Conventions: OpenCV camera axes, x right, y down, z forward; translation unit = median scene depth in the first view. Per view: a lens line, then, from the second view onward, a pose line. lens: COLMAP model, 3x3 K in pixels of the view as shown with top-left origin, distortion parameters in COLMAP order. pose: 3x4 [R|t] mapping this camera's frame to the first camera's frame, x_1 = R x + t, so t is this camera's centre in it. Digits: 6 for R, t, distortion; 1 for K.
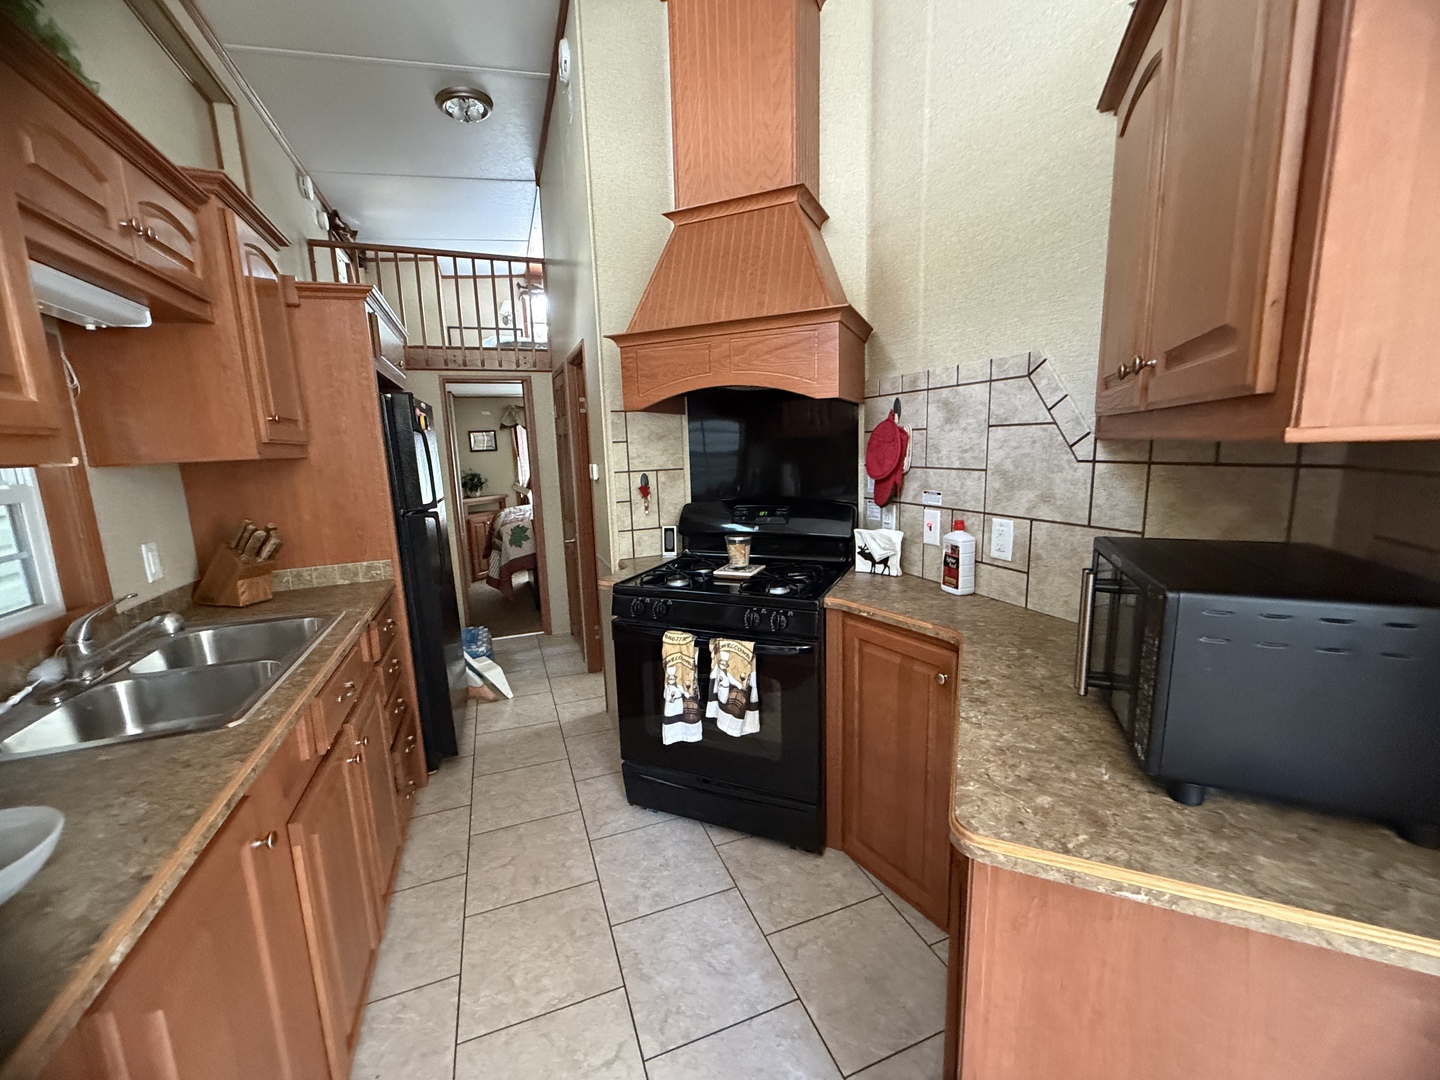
lens RADIAL K [[577.4, 0, 720.2], [0, 577.4, 543.9], [0, 0, 1]] dist [0.002238, -0.000354]
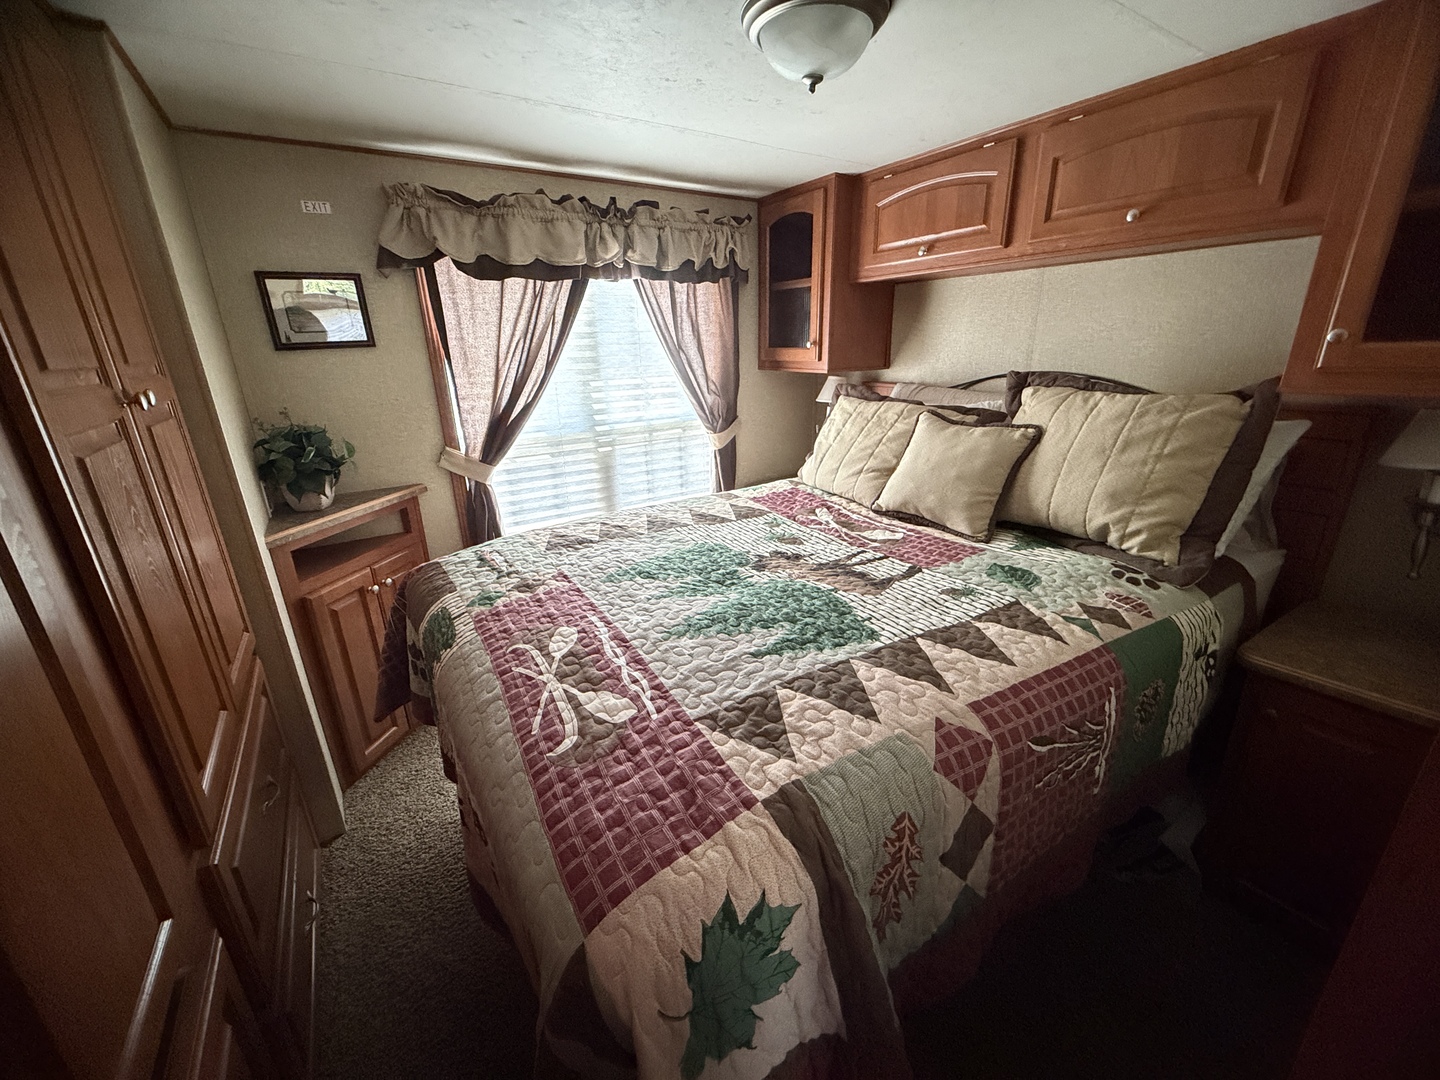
lens RADIAL K [[577.4, 0, 718.0], [0, 577.4, 543.9], [0, 0, 1]] dist [0.002238, -0.000354]
pose [[0.979035, -0.062210, 0.193957, -0.290114], [0.031347, 0.986892, 0.158308, -0.106211], [-0.201263, -0.148909, 0.968152, 0.690121]]
